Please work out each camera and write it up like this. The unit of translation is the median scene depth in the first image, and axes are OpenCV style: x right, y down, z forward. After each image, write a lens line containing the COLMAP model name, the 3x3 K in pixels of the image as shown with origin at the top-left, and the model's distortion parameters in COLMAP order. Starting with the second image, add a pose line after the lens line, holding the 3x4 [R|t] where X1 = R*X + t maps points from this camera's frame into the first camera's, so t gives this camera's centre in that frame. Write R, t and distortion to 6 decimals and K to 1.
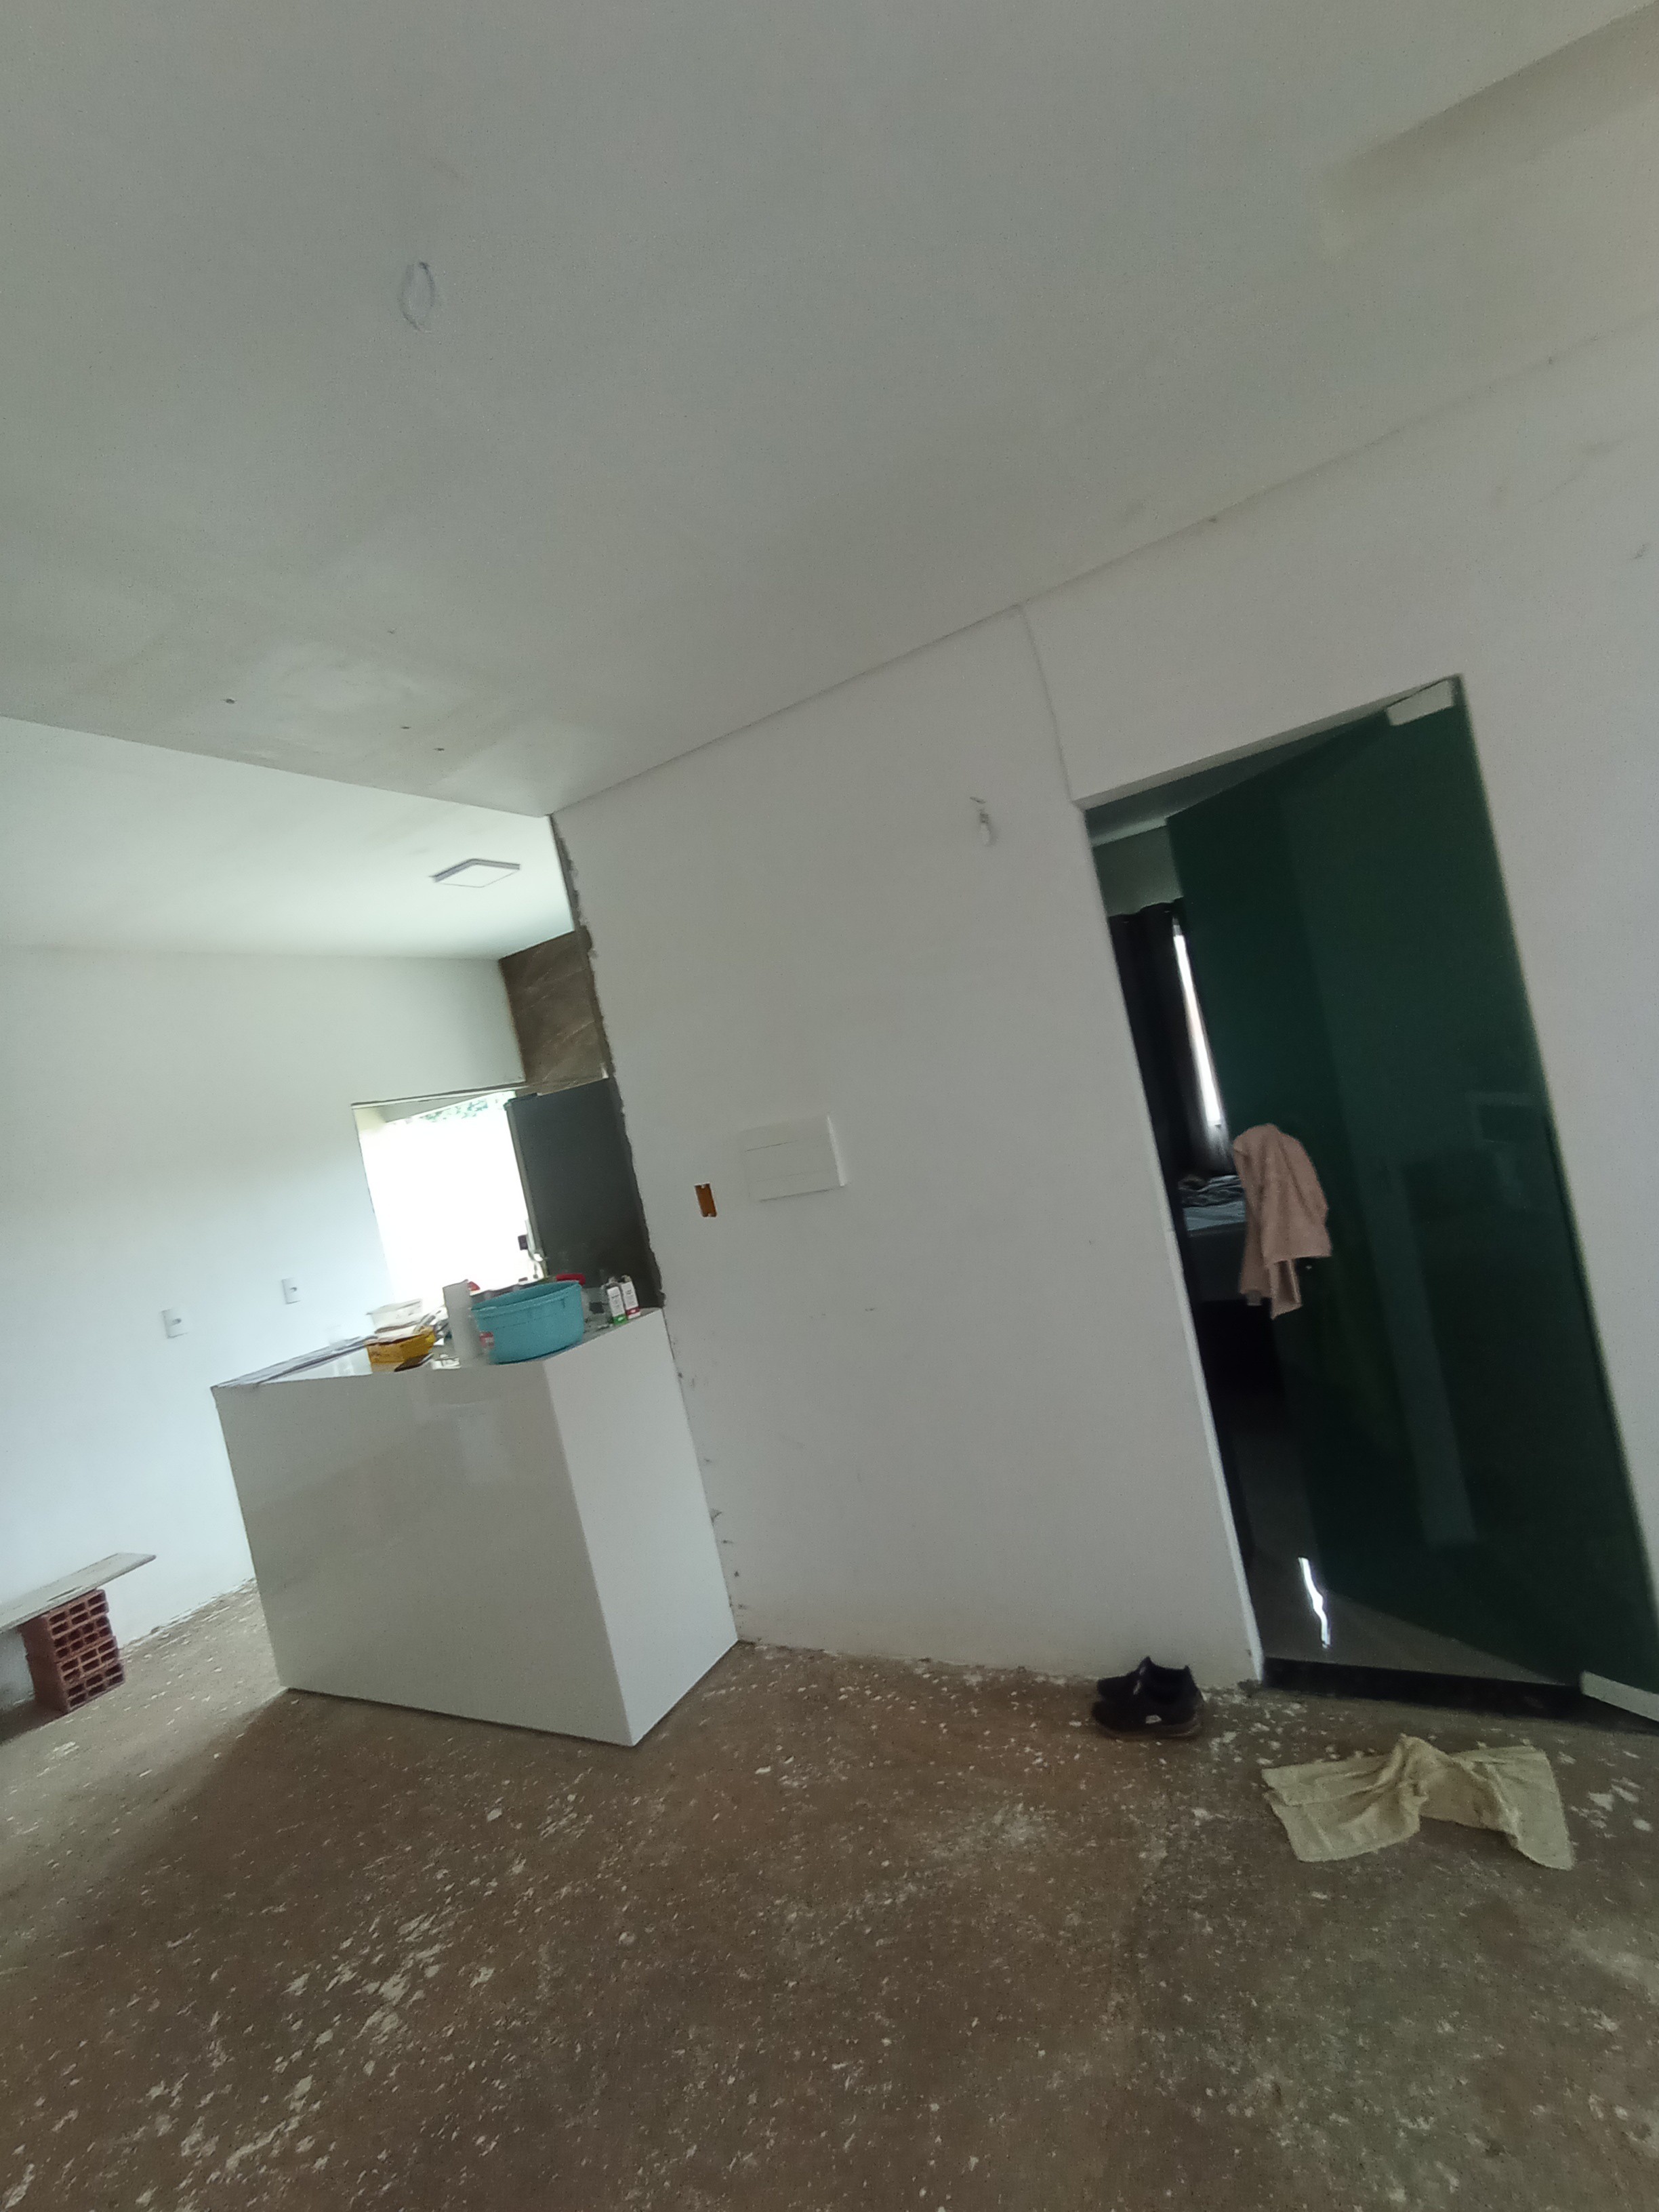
lens RADIAL K [[990.2, 0, 829.5], [0, 990.2, 1106.0], [0, 0, 1]] dist [0.001189, -0.000245]
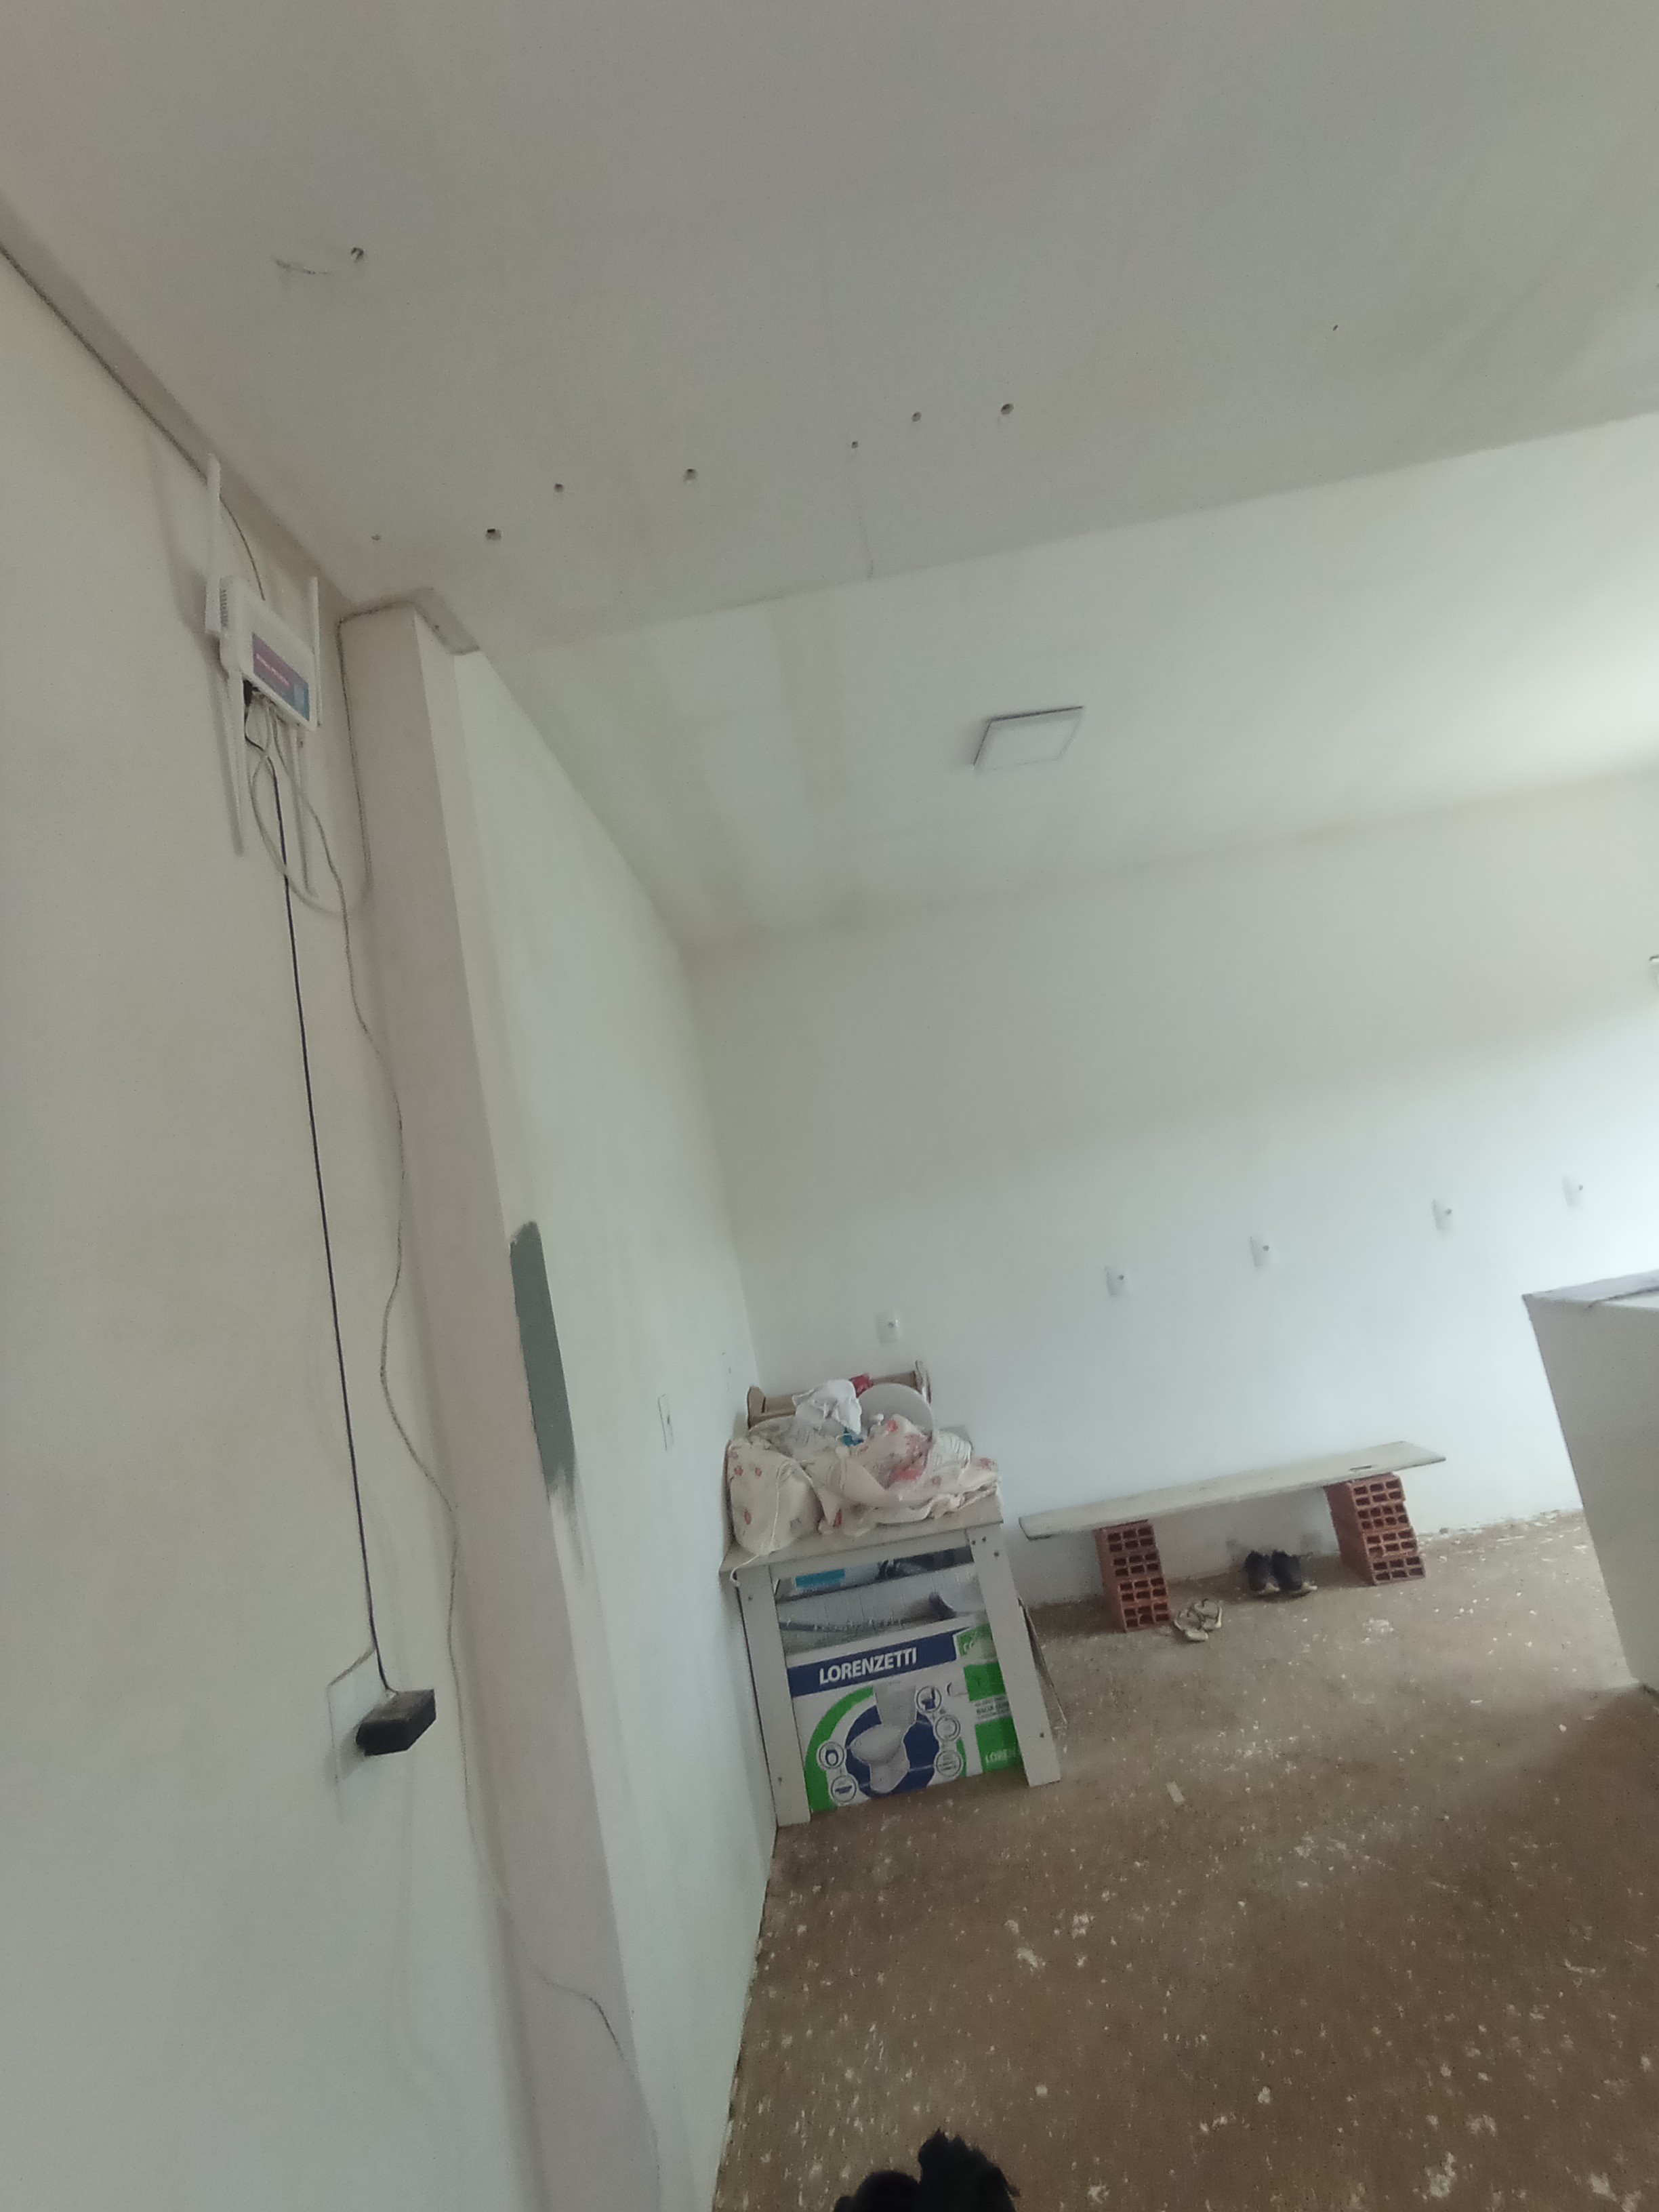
lens RADIAL K [[990.2, 0, 829.5], [0, 990.2, 1106.0], [0, 0, 1]] dist [0.001189, -0.000245]
pose [[0.462333, 0.009499, -0.886655, -0.128496], [0.079271, 0.995496, 0.052000, 0.026060], [0.883156, -0.094327, 0.459498, 0.084997]]
